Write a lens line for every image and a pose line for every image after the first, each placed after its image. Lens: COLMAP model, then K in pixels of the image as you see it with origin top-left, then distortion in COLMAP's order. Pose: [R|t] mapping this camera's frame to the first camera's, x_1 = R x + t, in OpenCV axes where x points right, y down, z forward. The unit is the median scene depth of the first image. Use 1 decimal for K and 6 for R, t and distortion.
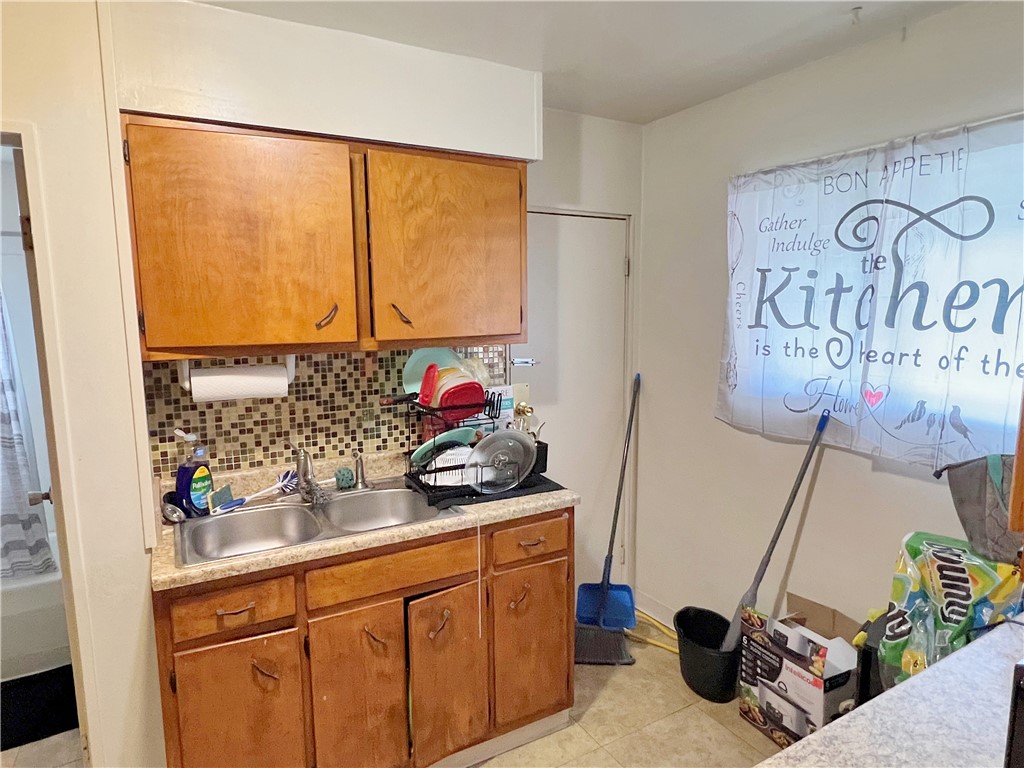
lens RADIAL K [[607.2, 0, 512.0], [0, 607.2, 384.0], [0, 0, 1]] dist [0.000665, 0.000251]
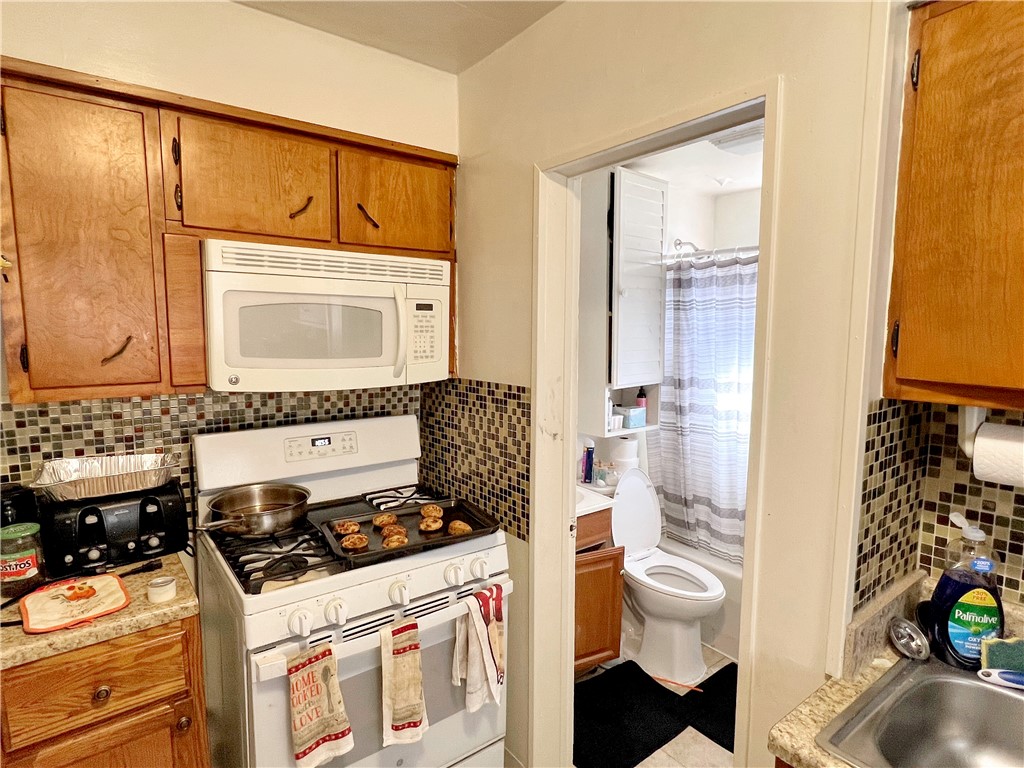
lens RADIAL K [[560.7, 0, 512.0], [0, 560.7, 384.0], [0, 0, 1]] dist [-0.001226, -0.001343]
pose [[0.127629, 0.122820, -0.984188, -0.064329], [-0.132826, 0.985481, 0.105756, -0.055344], [0.982888, 0.117228, 0.142089, 0.460867]]
